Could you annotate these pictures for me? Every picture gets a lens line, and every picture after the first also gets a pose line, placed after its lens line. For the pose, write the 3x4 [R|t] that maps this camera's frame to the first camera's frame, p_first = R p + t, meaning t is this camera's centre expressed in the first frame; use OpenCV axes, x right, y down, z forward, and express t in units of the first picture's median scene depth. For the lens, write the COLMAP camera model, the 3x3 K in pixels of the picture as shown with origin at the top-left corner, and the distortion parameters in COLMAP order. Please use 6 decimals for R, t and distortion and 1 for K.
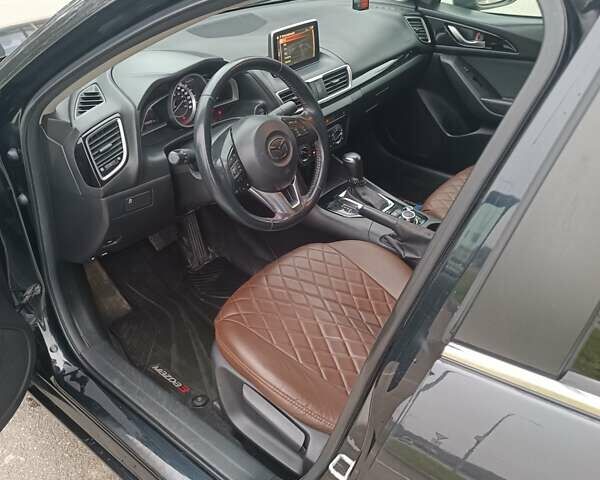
lens RADIAL K [[583.5, 0, 297.3], [0, 583.5, 241.7], [0, 0, 1]] dist [0.028591, 0.000000]
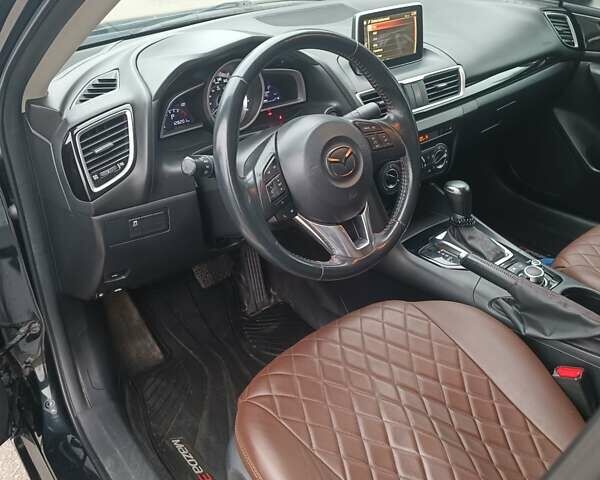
lens RADIAL K [[583.5, 0, 301.8], [0, 583.5, 235.7], [0, 0, 1]] dist [0.028591, 0.000000]
pose [[0.980638, 0.073994, -0.181312, 0.043770], [-0.086621, 0.994264, -0.062734, -0.022168], [0.175630, 0.077225, 0.981423, 0.270767]]
